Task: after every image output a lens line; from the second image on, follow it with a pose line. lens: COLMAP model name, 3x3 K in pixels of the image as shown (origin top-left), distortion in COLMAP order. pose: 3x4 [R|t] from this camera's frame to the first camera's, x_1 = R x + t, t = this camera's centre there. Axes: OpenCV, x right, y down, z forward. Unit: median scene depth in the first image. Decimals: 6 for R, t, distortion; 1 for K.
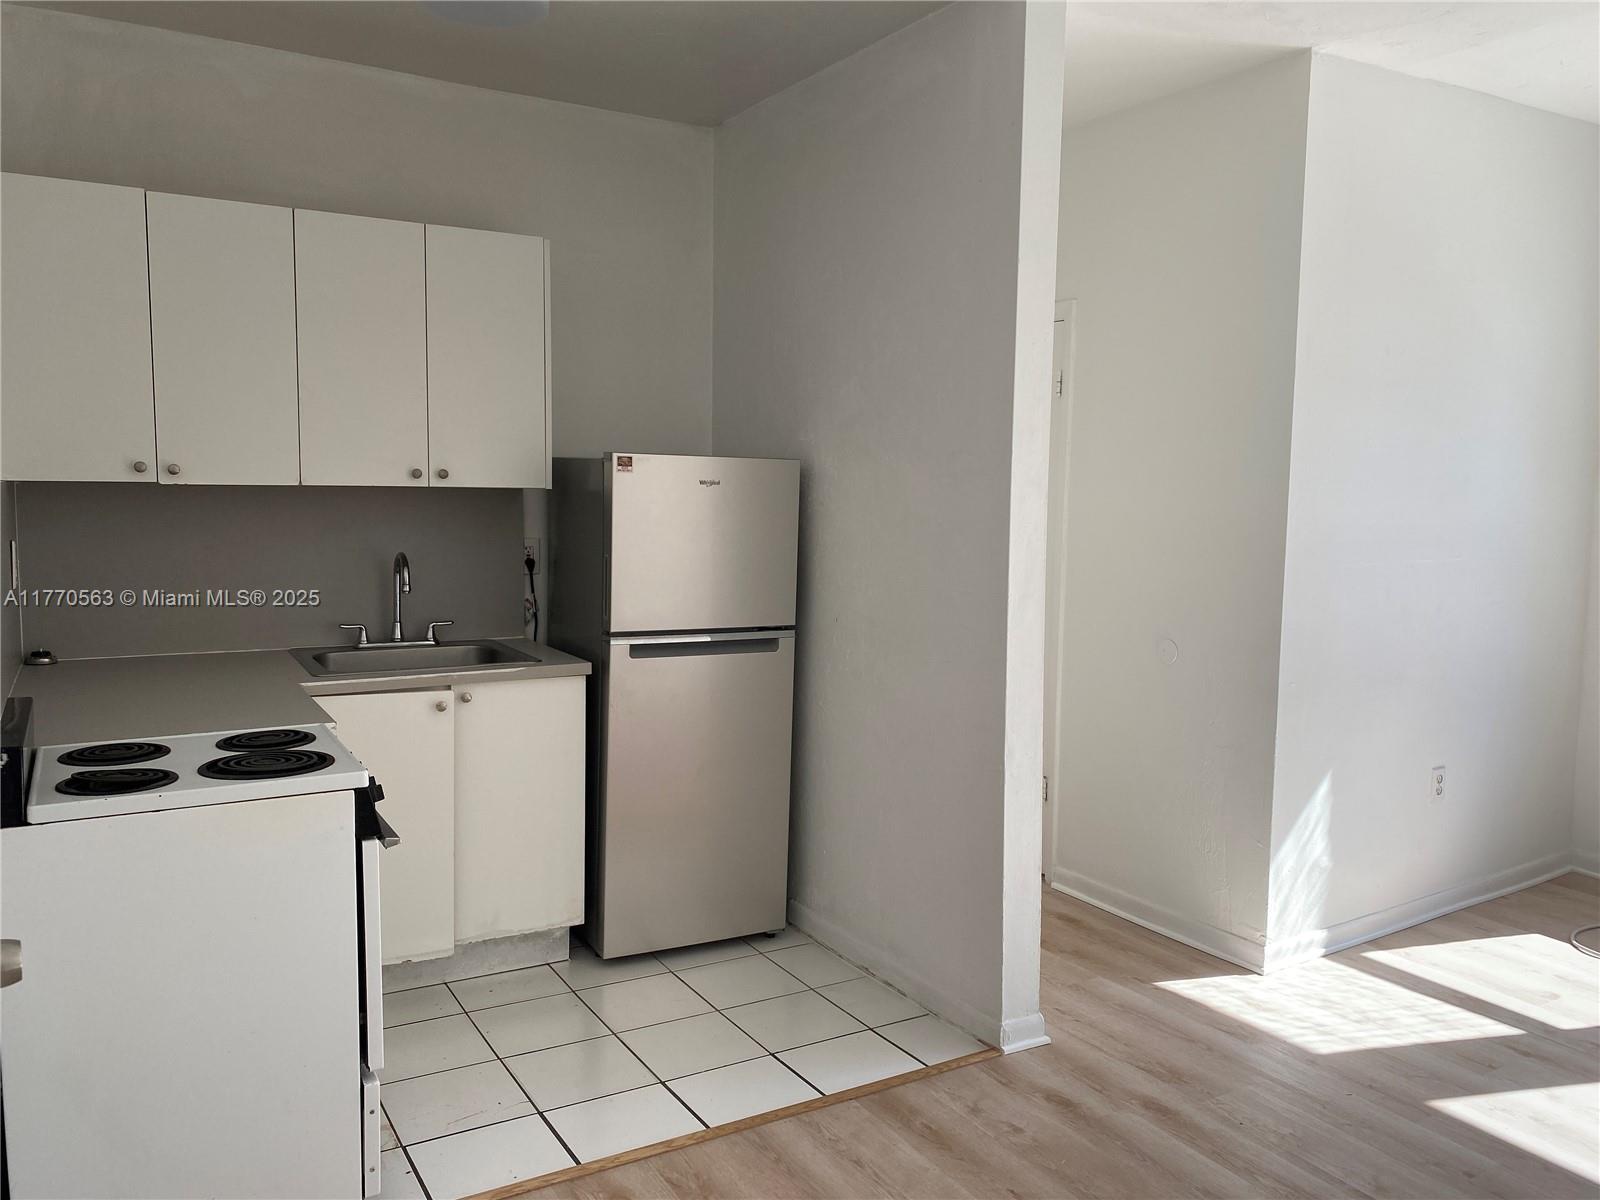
lens RADIAL K [[1233.6, 0, 810.1], [0, 1233.6, 596.3], [0, 0, 1]] dist [0.021827, -0.020275]
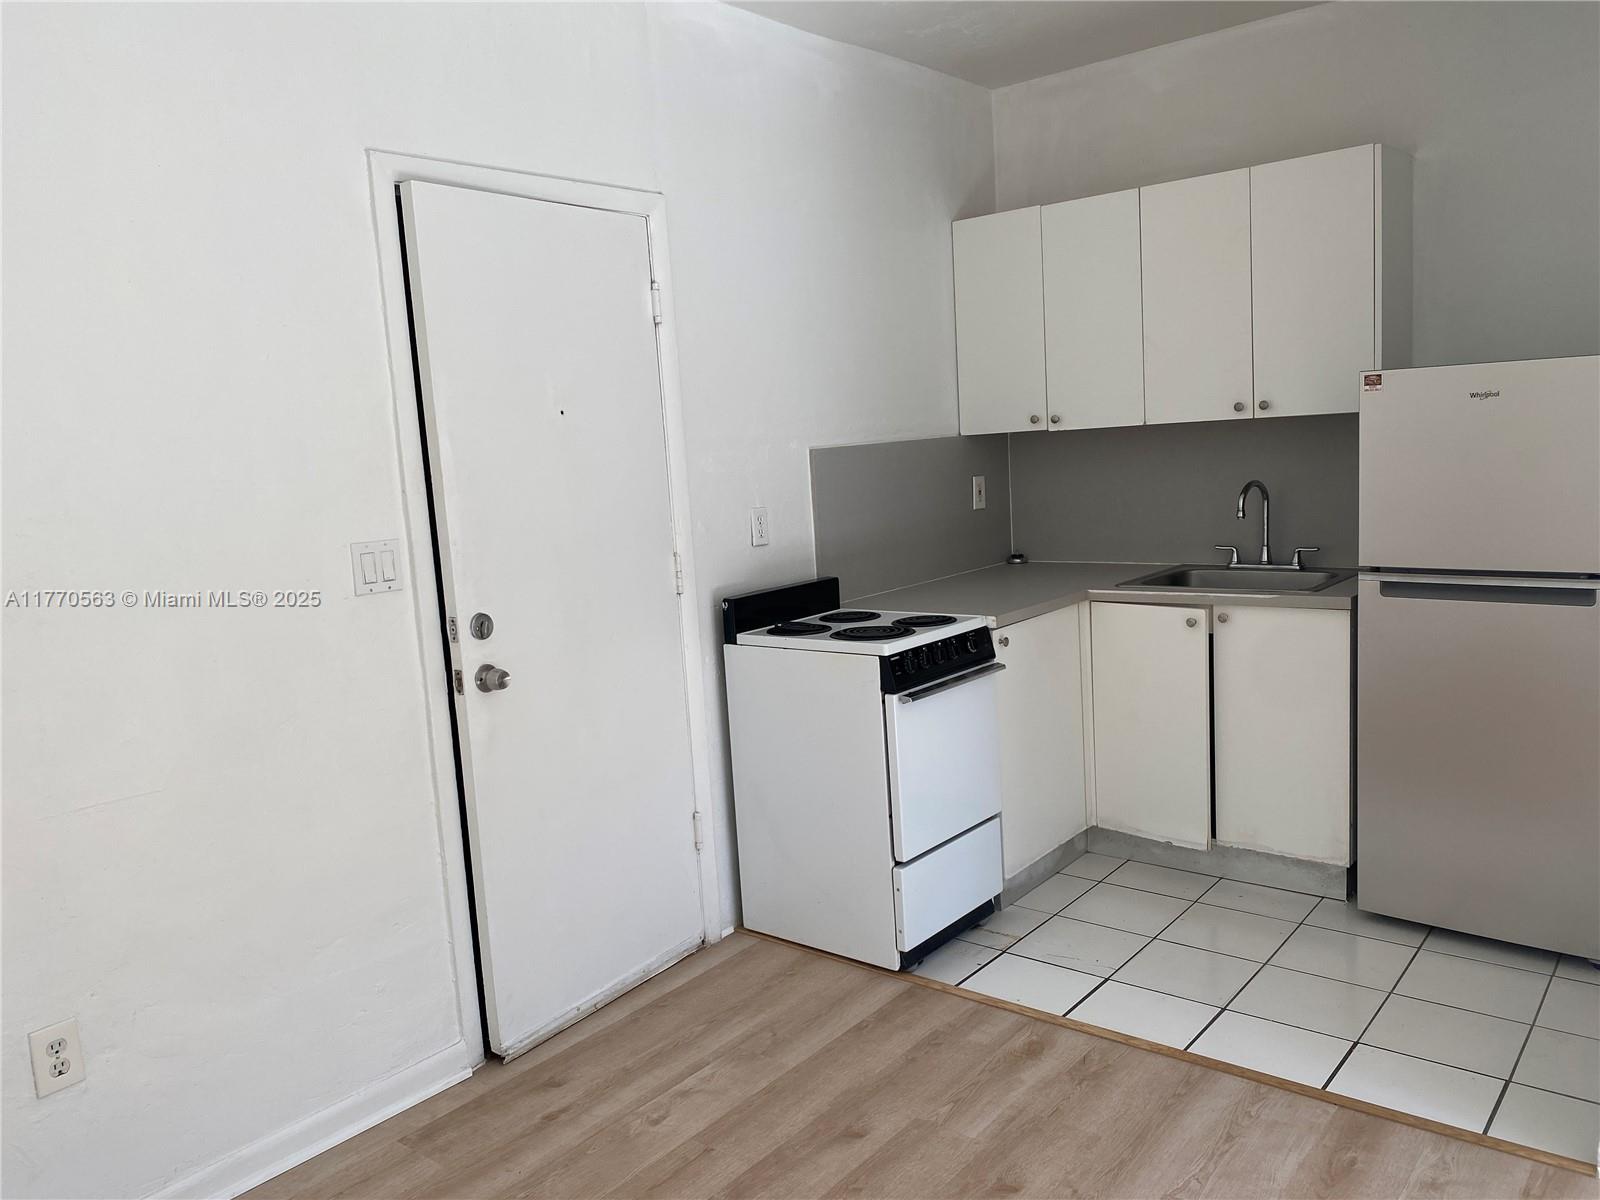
lens RADIAL K [[1233.6, 0, 794.1], [0, 1233.6, 597.8], [0, 0, 1]] dist [0.021827, -0.020275]
pose [[0.331793, 0.085043, -0.939511, 0.560564], [-0.020282, 0.996341, 0.083025, -0.015536], [0.943134, -0.008491, 0.332304, 0.274059]]
